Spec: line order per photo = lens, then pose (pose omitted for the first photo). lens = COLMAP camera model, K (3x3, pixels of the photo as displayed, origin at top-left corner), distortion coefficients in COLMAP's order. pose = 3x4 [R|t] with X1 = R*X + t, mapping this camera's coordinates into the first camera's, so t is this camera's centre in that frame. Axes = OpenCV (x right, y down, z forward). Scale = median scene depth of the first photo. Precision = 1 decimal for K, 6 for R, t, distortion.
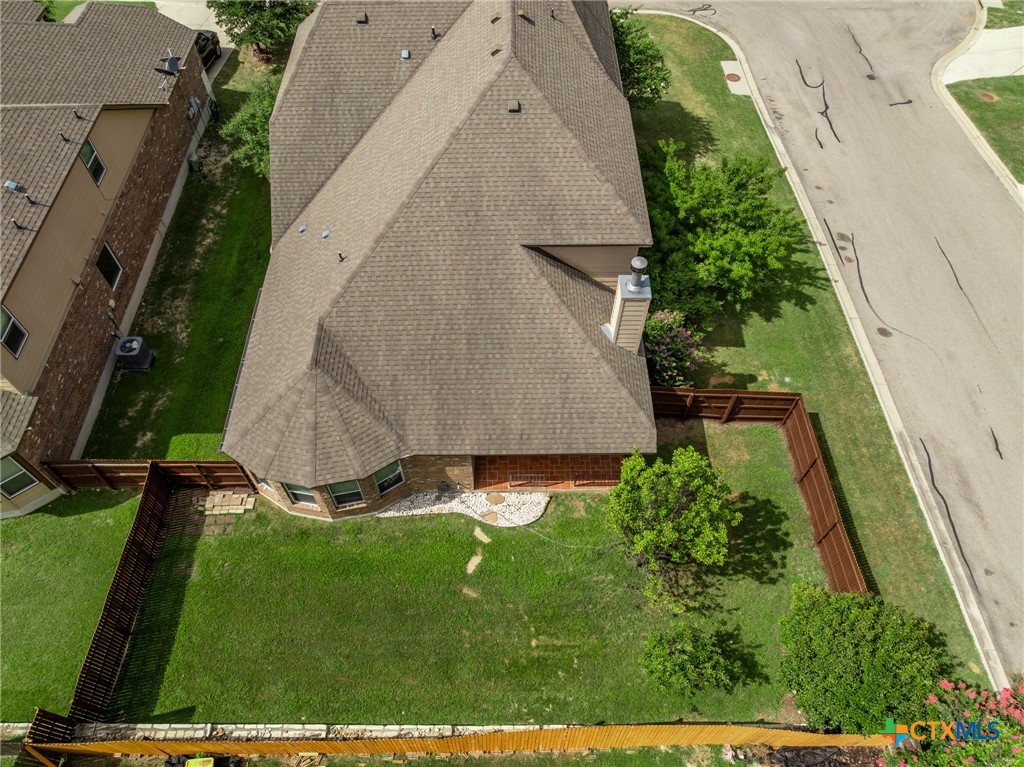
lens RADIAL K [[720.7, 0, 513.8], [0, 720.7, 377.5], [0, 0, 1]] dist [-0.032993, 0.021604]
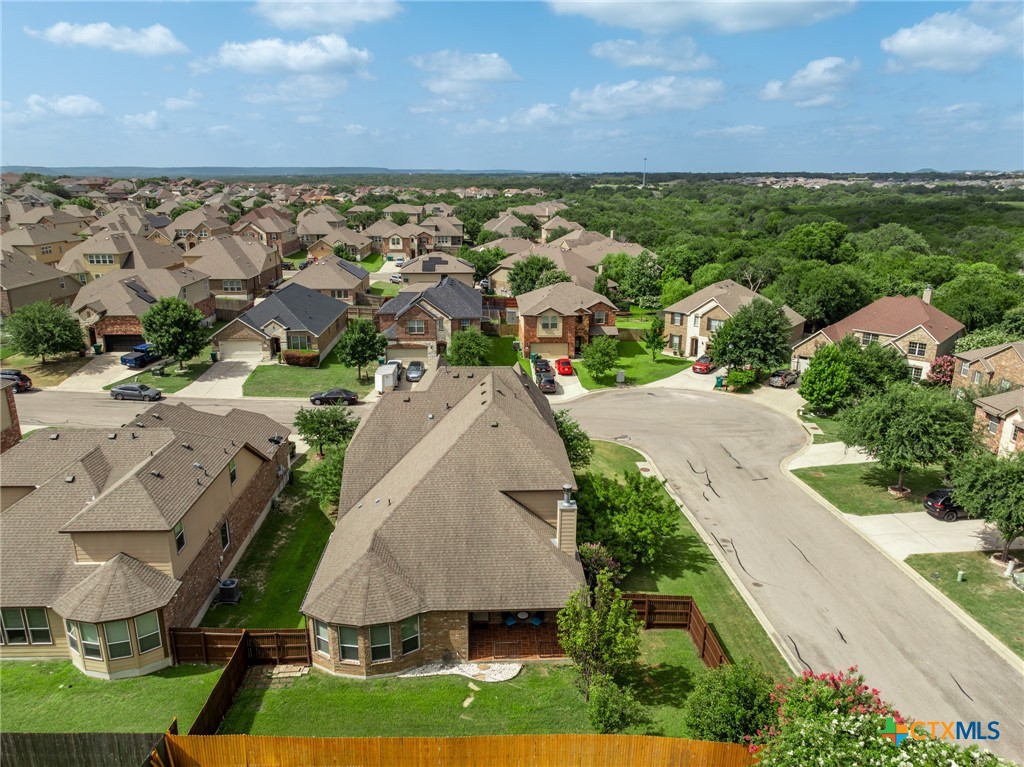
lens RADIAL K [[720.7, 0, 513.8], [0, 720.7, 377.5], [0, 0, 1]] dist [-0.032993, 0.021604]
pose [[0.999476, -0.008887, 0.031132, -0.005517], [0.026598, 0.773641, -0.633065, 0.612126], [-0.018459, 0.633562, 0.773472, -0.422573]]
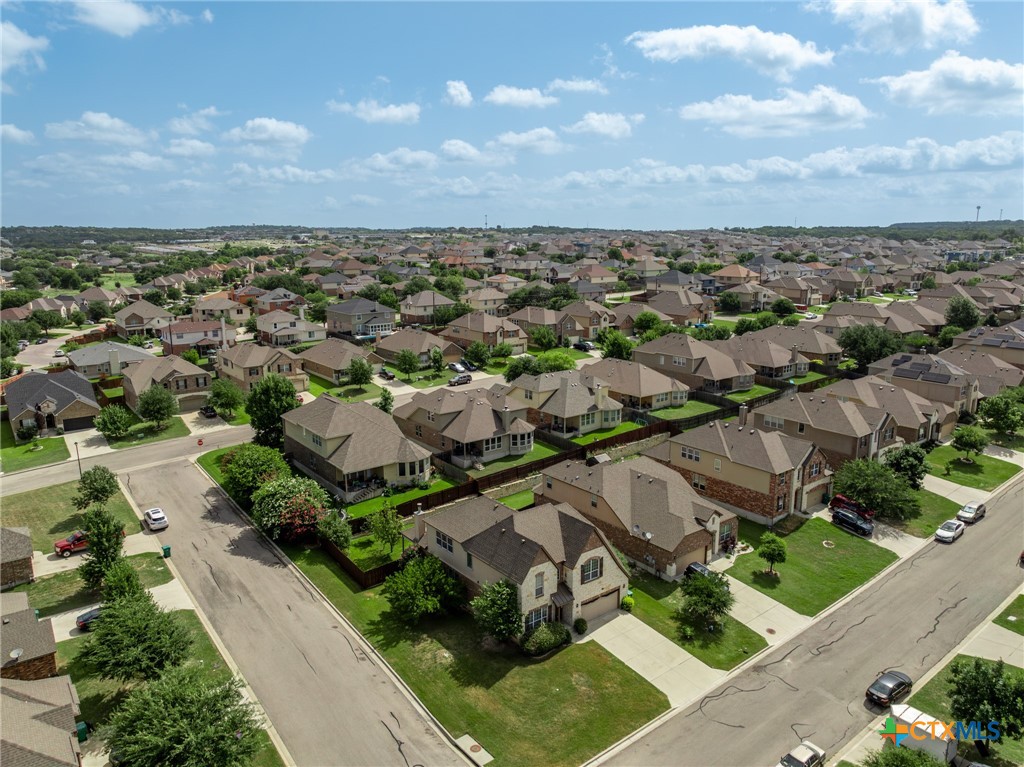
lens RADIAL K [[720.7, 0, 513.8], [0, 720.7, 377.5], [0, 0, 1]] dist [-0.032993, 0.021604]
pose [[-0.797817, 0.115766, -0.591681, 1.606531], [-0.495741, 0.432555, 0.753085, -2.931569], [0.343117, 0.894144, -0.287710, 1.382505]]
